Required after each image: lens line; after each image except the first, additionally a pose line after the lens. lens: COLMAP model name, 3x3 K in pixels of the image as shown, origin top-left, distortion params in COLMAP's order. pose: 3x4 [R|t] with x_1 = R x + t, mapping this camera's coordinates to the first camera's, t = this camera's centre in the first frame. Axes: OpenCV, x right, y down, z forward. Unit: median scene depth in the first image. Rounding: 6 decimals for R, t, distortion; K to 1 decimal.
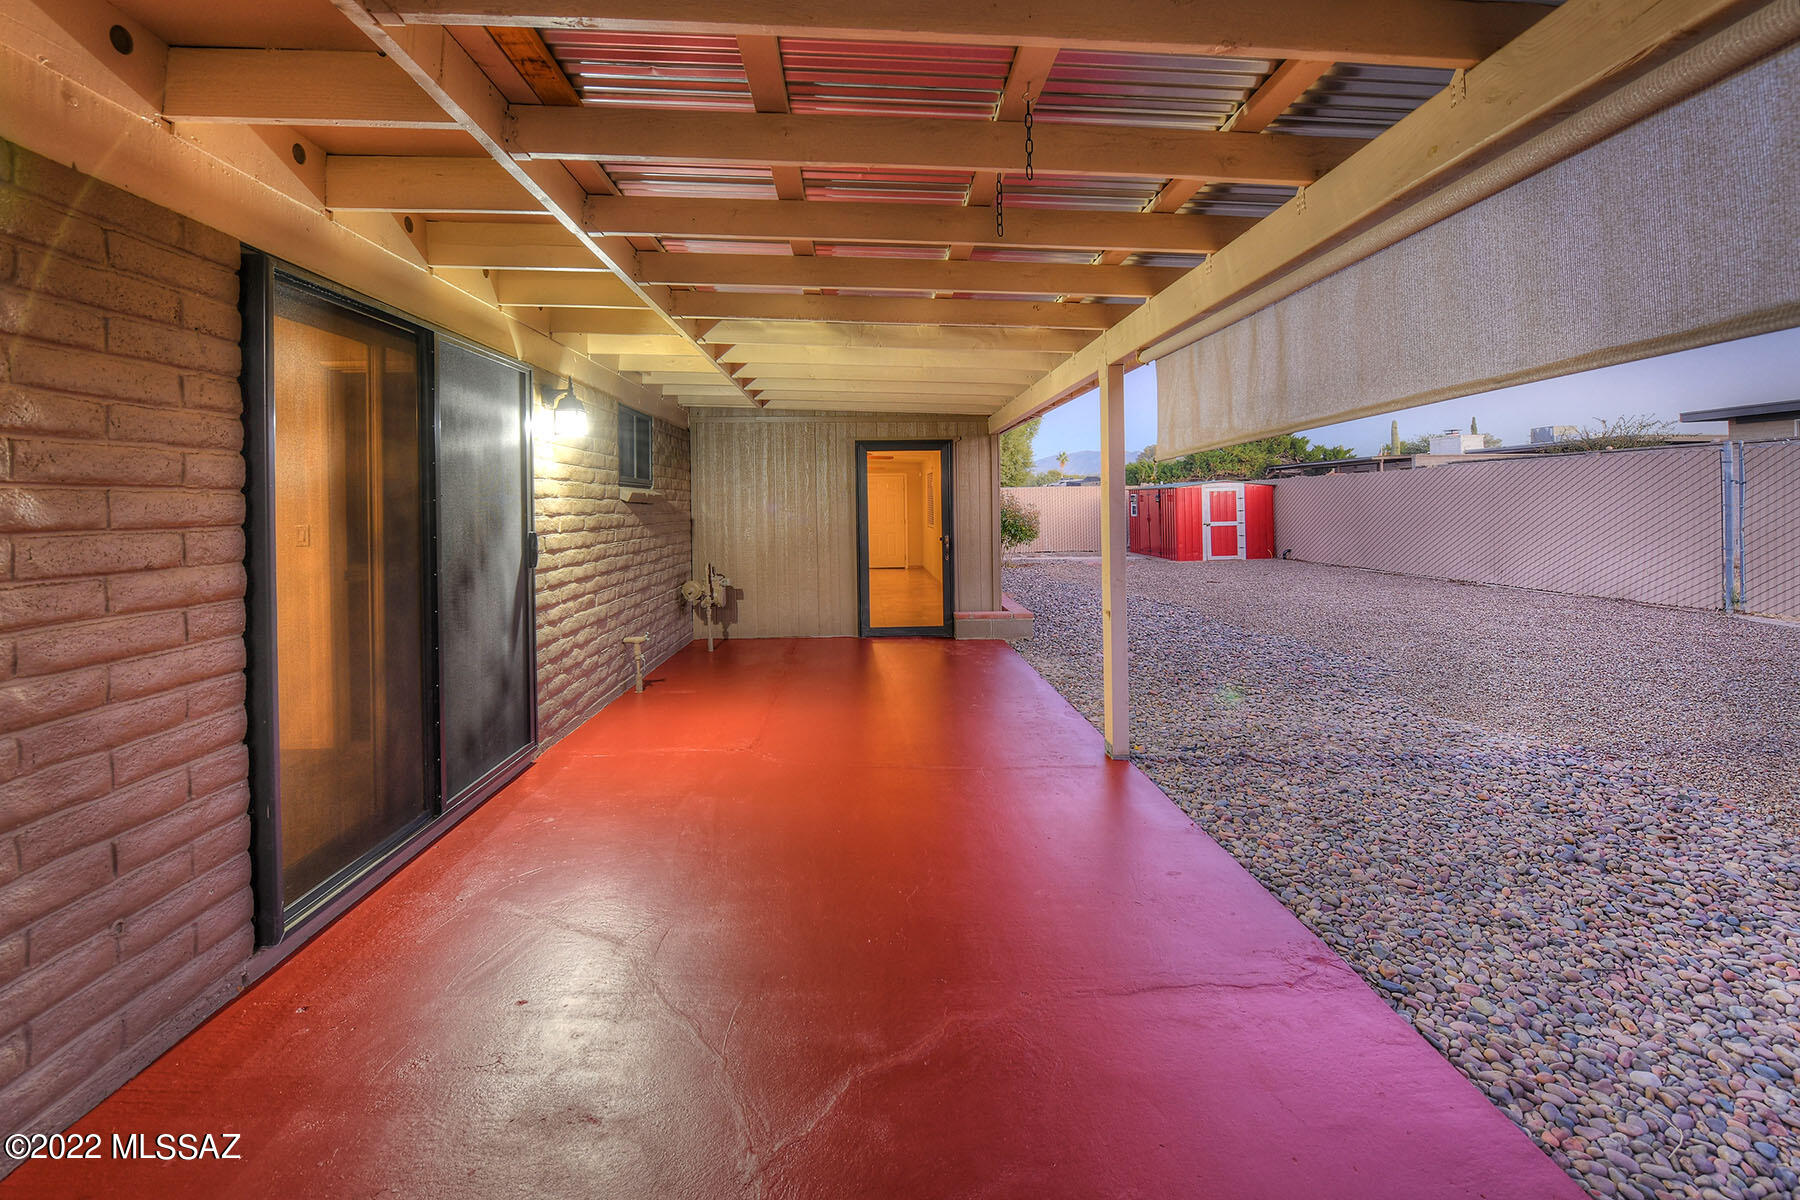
lens RADIAL K [[795.4, 0, 895.2], [0, 795.4, 506.8], [0, 0, 1]] dist [-0.002872, 0.000084]
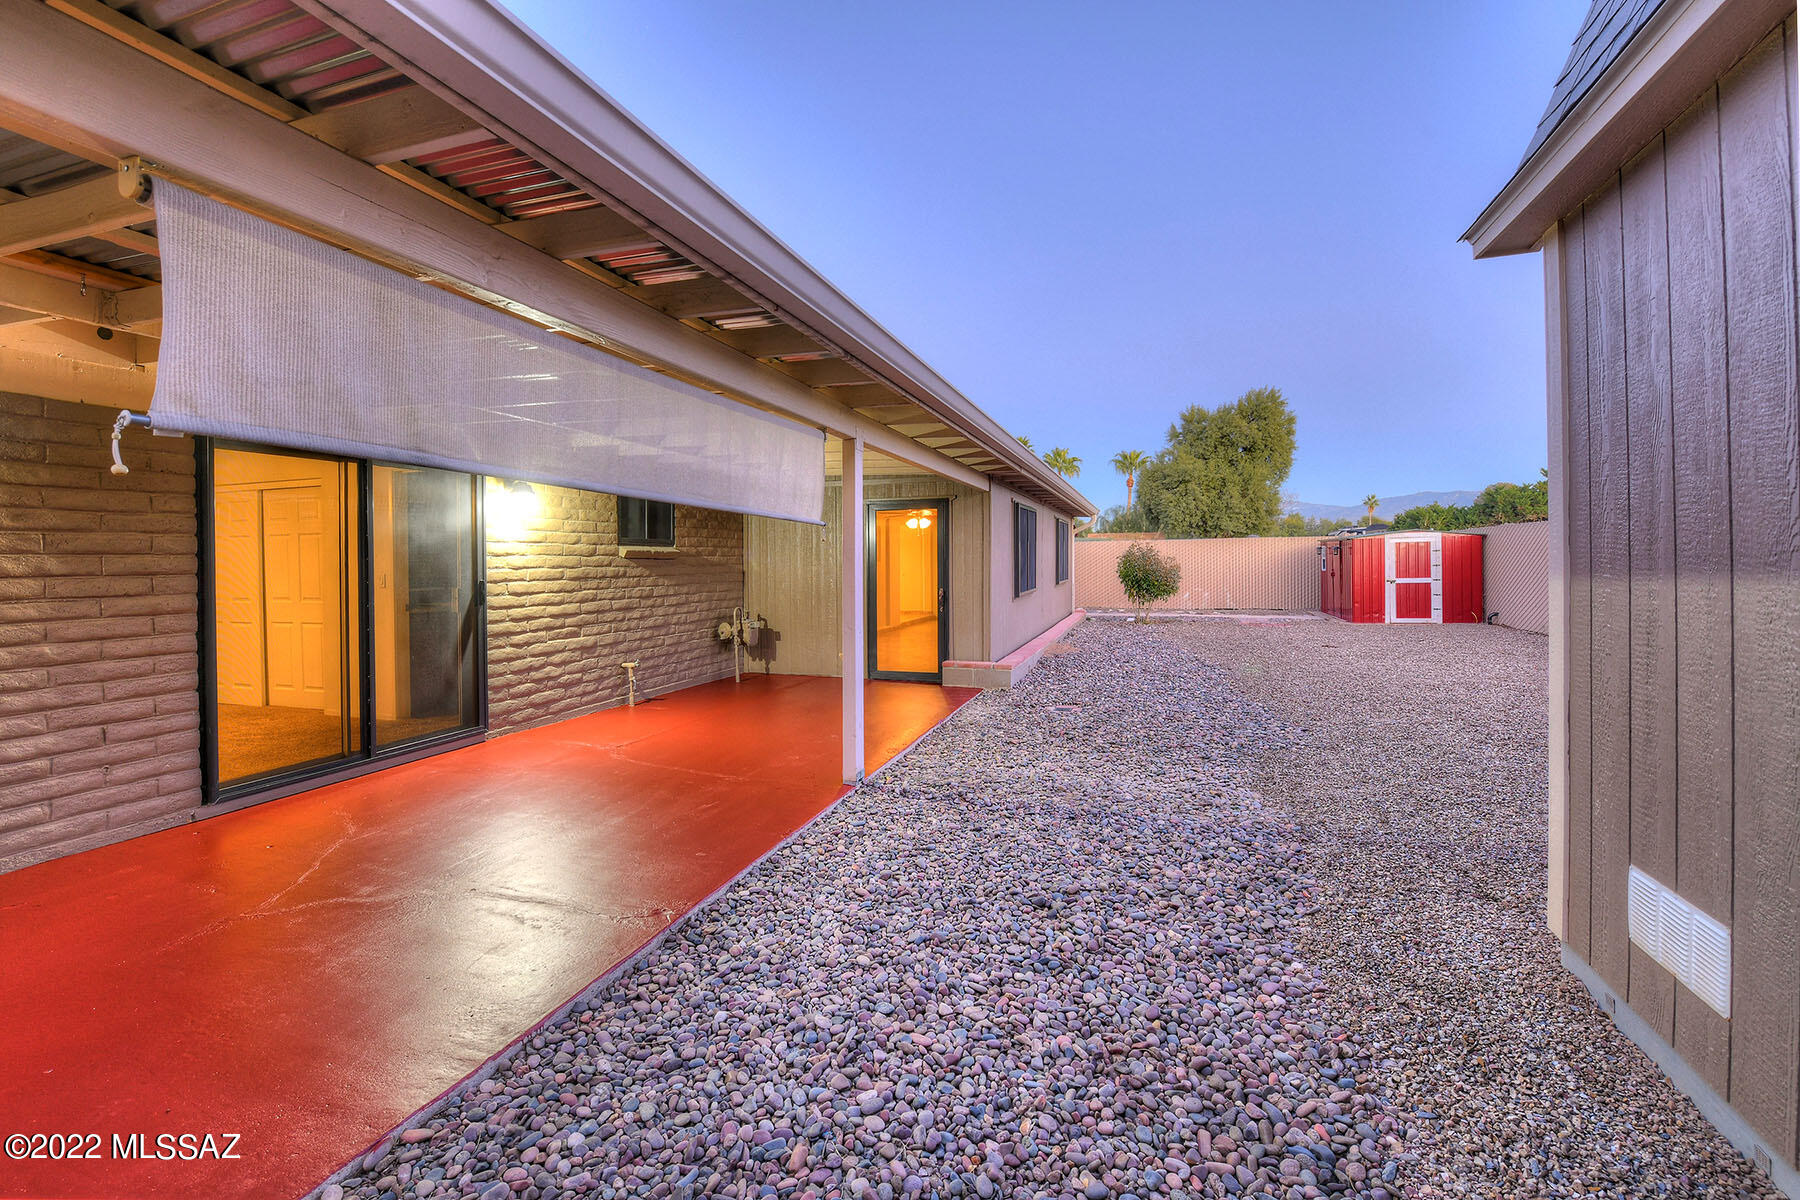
lens RADIAL K [[795.4, 0, 852.0], [0, 795.4, 565.9], [0, 0, 1]] dist [-0.002872, 0.000084]
pose [[0.923137, 0.003209, -0.384458, 0.691147], [0.000099, 0.999963, 0.008586, -0.005803], [0.384471, -0.007964, 0.923103, -0.063710]]
